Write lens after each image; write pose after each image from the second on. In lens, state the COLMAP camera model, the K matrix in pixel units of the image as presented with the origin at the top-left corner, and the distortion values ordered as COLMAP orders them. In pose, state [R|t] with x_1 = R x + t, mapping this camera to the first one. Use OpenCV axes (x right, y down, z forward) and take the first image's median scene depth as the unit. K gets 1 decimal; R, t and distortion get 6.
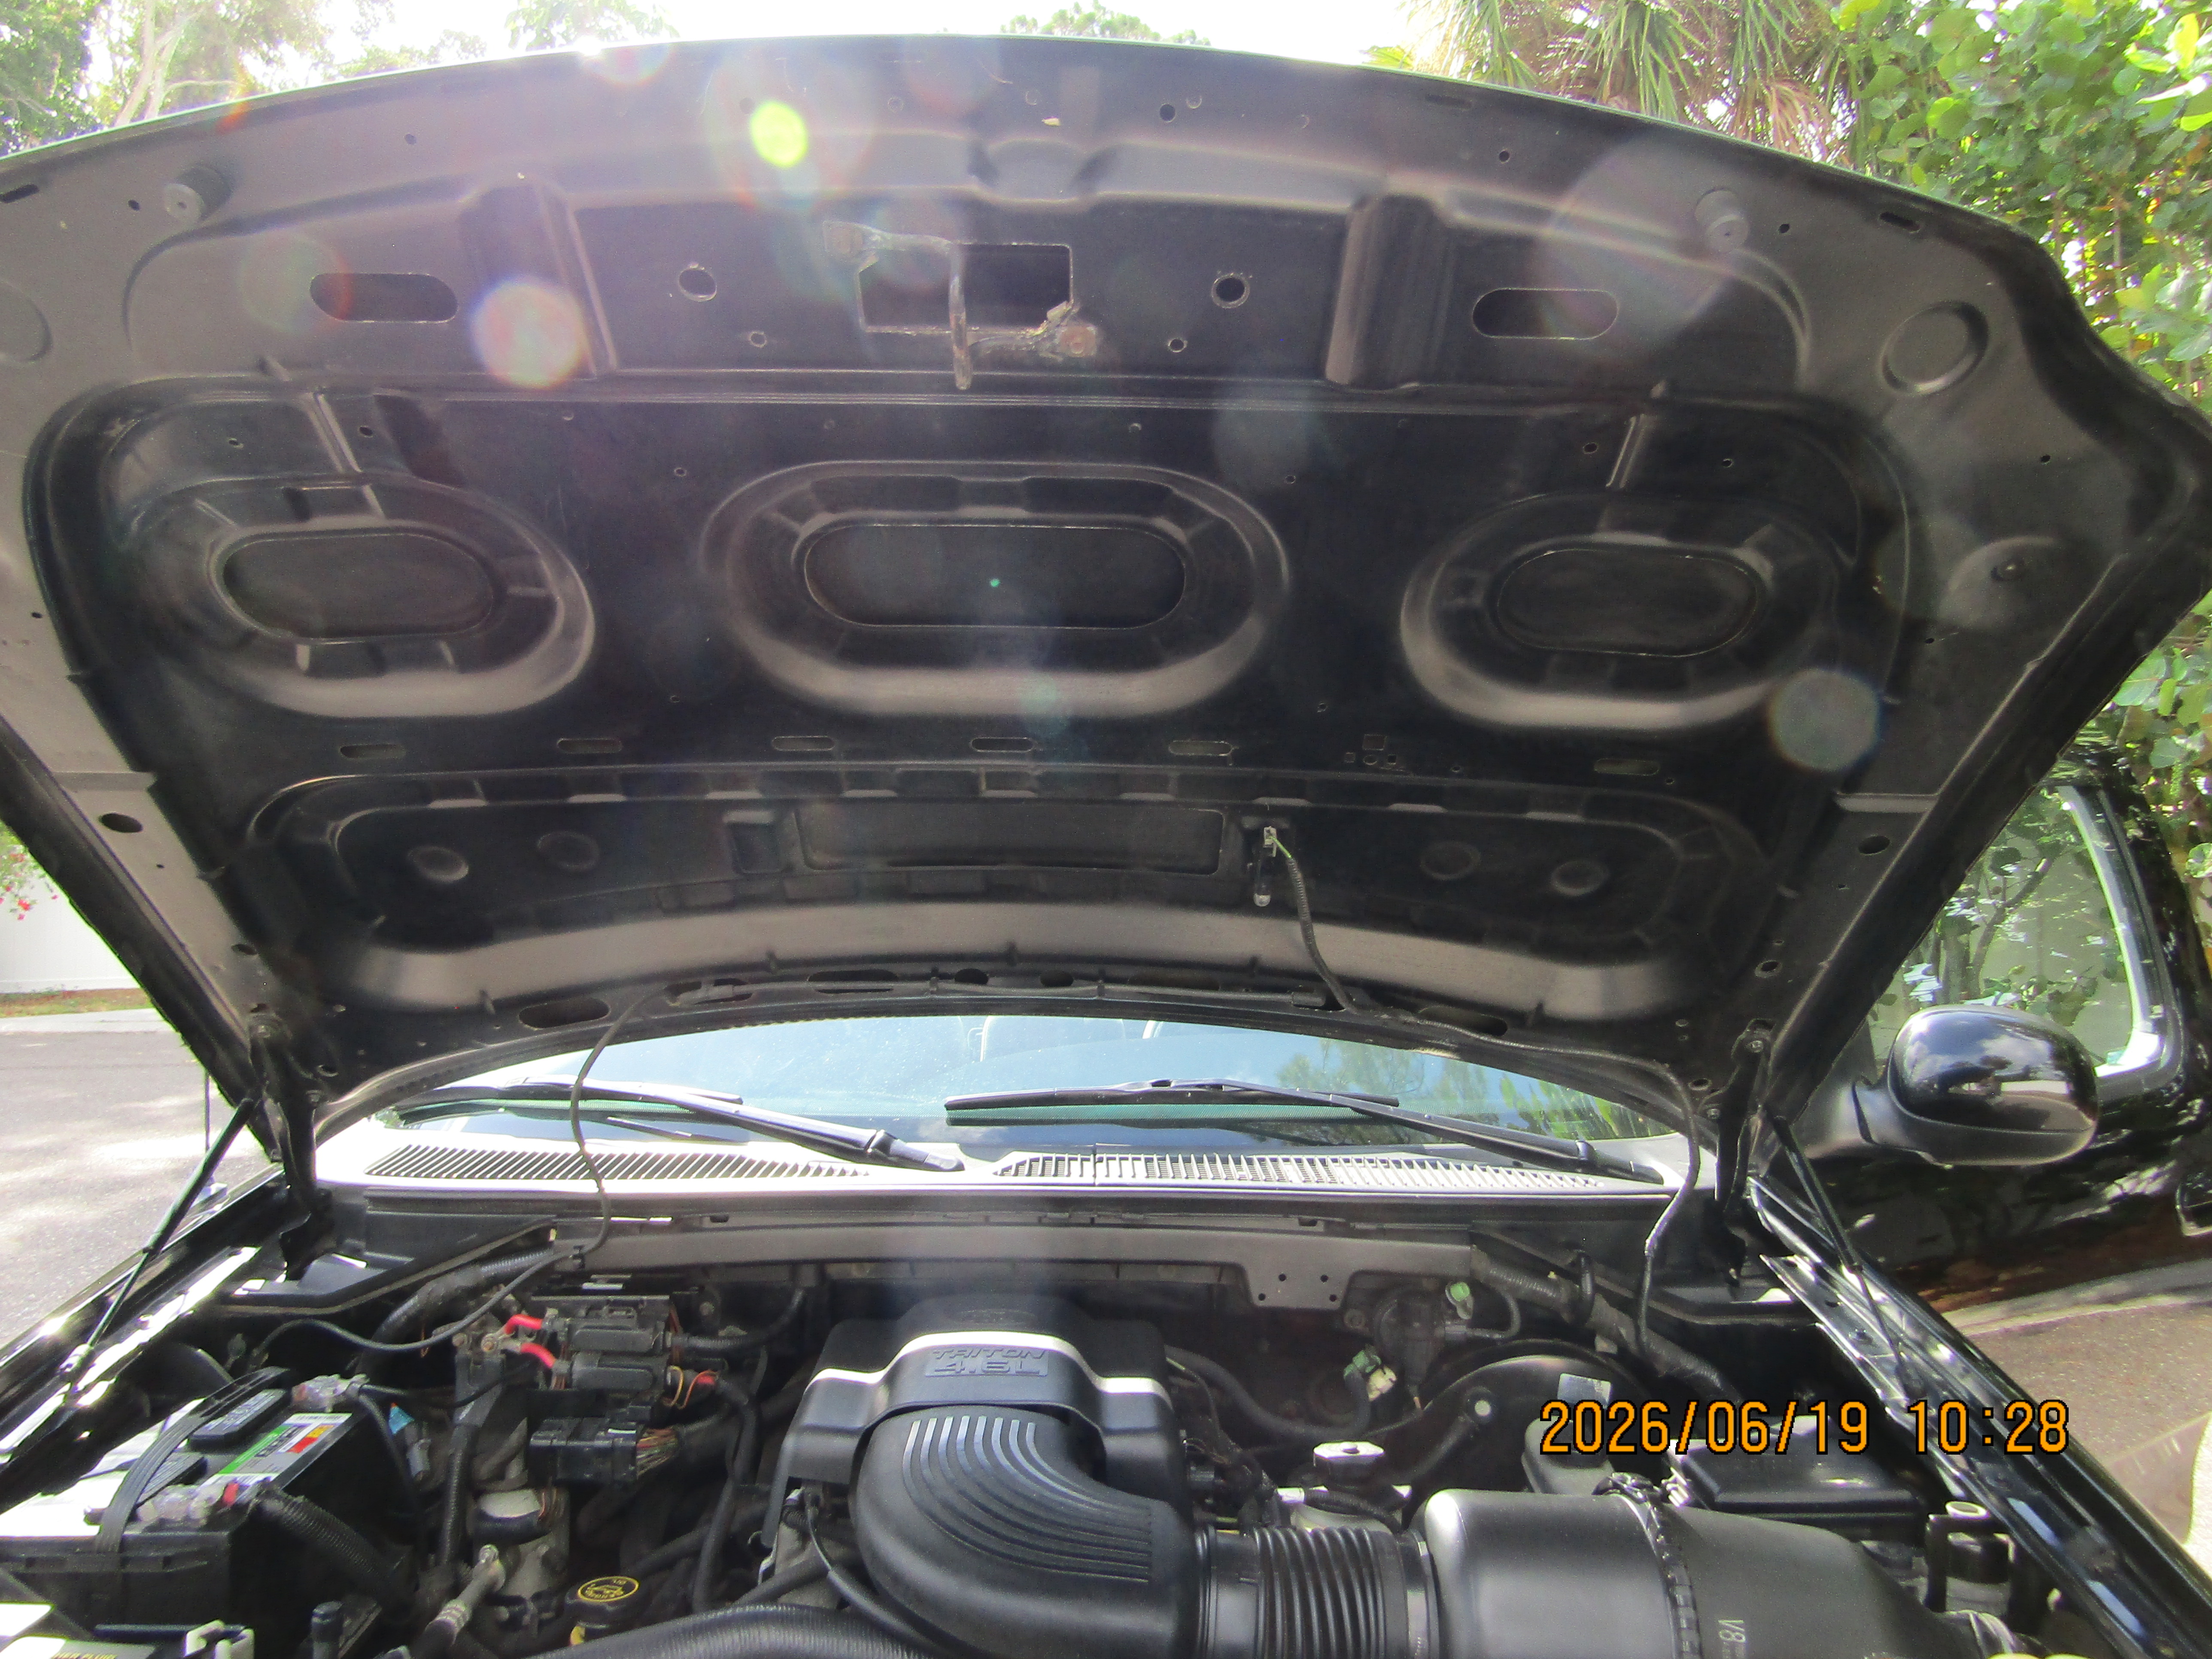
lens RADIAL K [[1563.8, 0, 1097.4], [0, 1563.8, 841.5], [0, 0, 1]] dist [-0.015461, 0.008343]
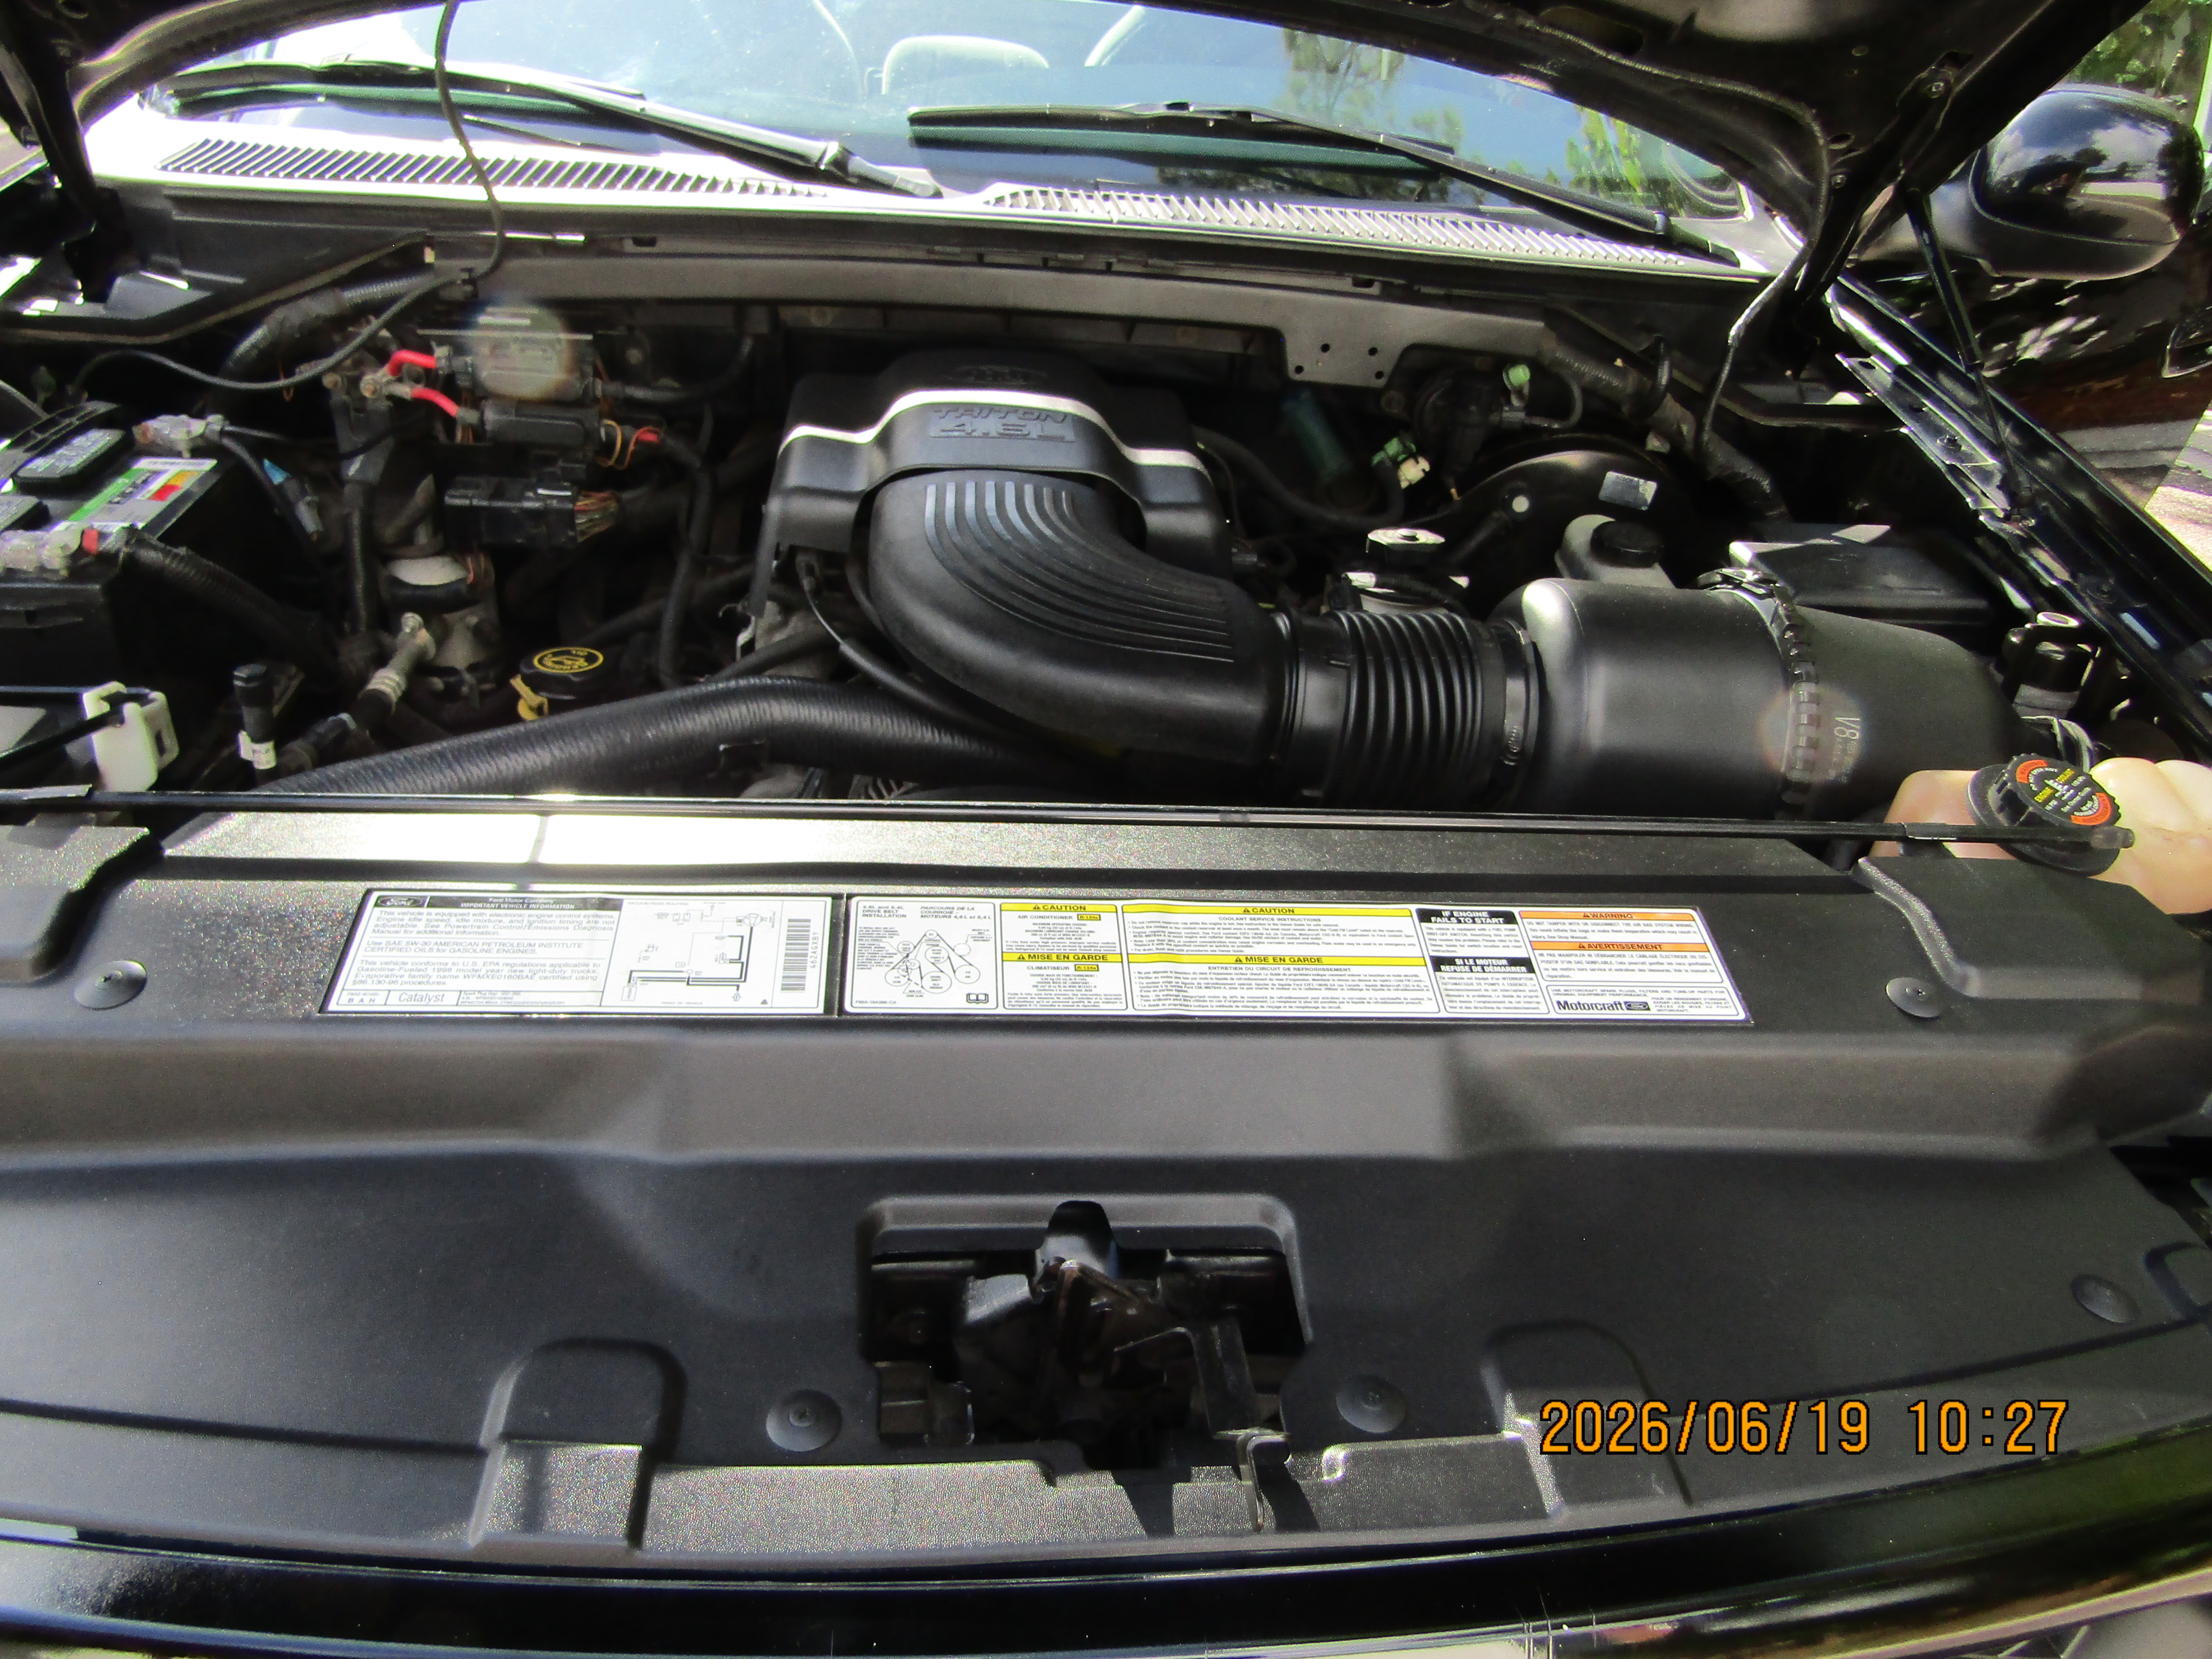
lens RADIAL K [[1563.8, 0, 1102.2], [0, 1563.8, 835.9], [0, 0, 1]] dist [-0.015461, 0.008343]
pose [[0.993658, 0.012677, 0.111725, -0.095800], [-0.068550, 0.855919, 0.512547, 0.077963], [-0.089130, -0.516955, 0.851360, 0.142782]]
